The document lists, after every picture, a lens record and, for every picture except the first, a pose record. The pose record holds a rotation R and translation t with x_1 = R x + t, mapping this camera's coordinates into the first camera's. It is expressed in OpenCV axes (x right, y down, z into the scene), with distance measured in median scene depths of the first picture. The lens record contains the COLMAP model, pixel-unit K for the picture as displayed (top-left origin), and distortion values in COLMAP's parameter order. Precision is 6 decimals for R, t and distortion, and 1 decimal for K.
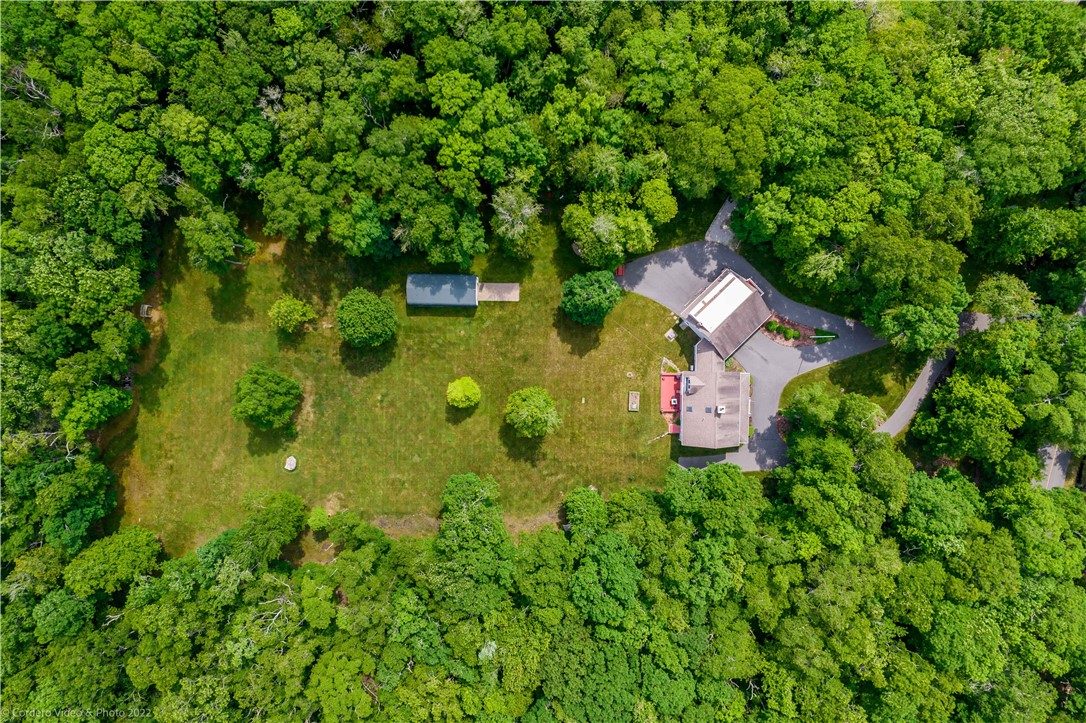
lens RADIAL K [[699.9, 0, 540.9], [0, 699.9, 363.0], [0, 0, 1]] dist [-0.038886, 0.030956]
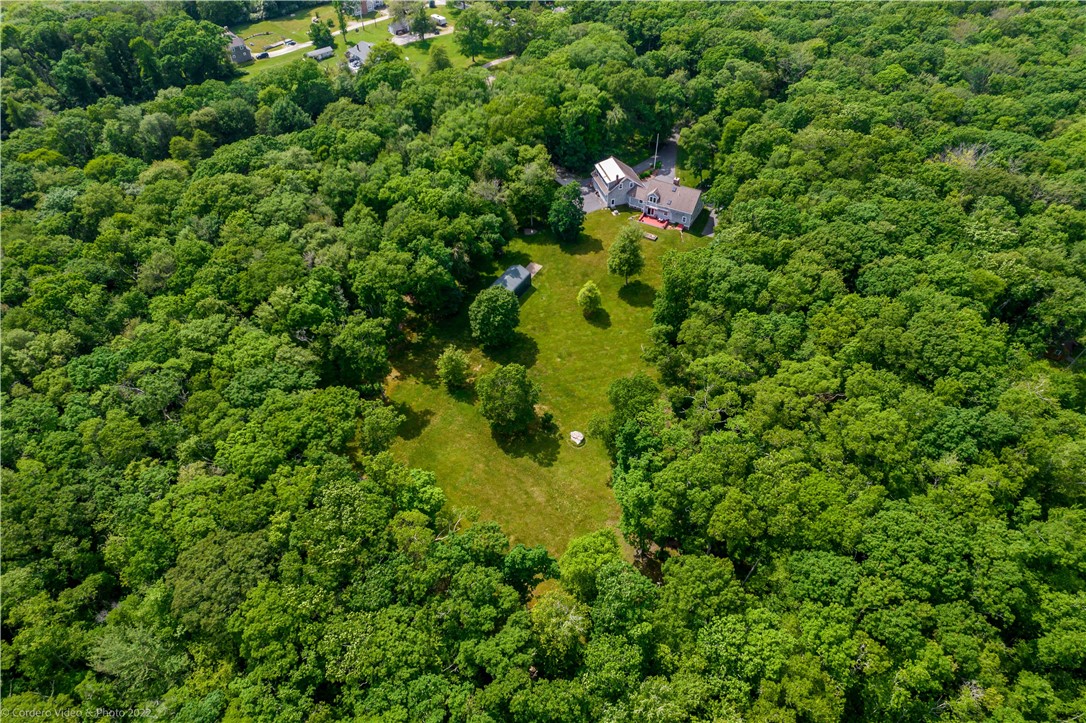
lens RADIAL K [[699.9, 0, 540.9], [0, 699.9, 359.2], [0, 0, 1]] dist [-0.038886, 0.030956]
pose [[0.478094, -0.611080, 0.630878, -0.957066], [0.878119, 0.317633, -0.357794, 0.425837], [0.018253, 0.725045, 0.688459, 0.239581]]
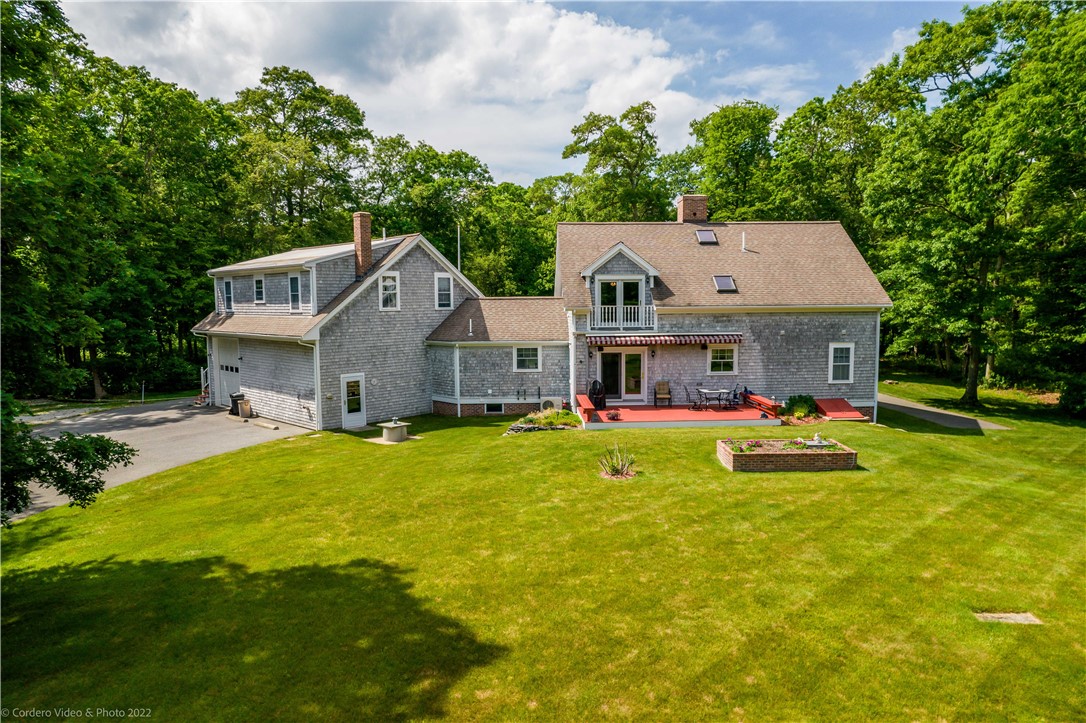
lens RADIAL K [[699.9, 0, 546.9], [0, 699.9, 361.2], [0, 0, 1]] dist [-0.038886, 0.030956]
pose [[-0.038528, -0.074209, 0.996498, -0.017821], [0.999046, -0.023361, 0.036887, -0.002209], [0.020542, 0.996969, 0.075039, 0.963145]]
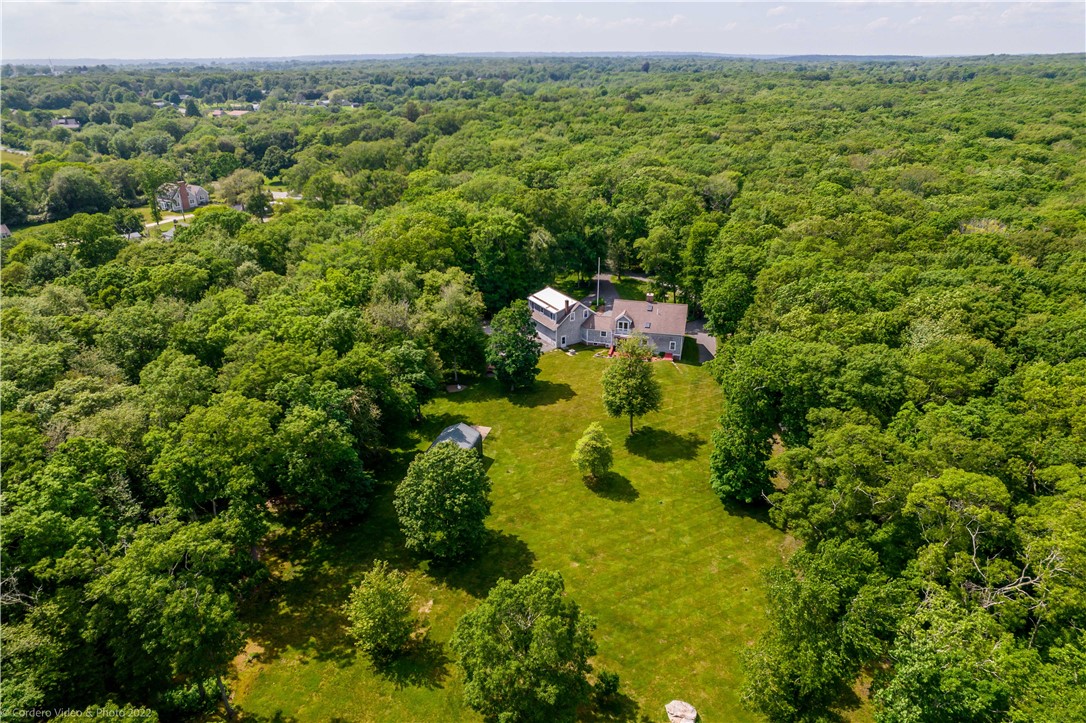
lens RADIAL K [[699.9, 0, 542.4], [0, 699.9, 355.8], [0, 0, 1]] dist [-0.038886, 0.030956]
pose [[0.239083, -0.388671, 0.889817, -0.705033], [0.970874, 0.080994, -0.225484, 0.142954], [0.015570, 0.917810, 0.396715, 0.610660]]
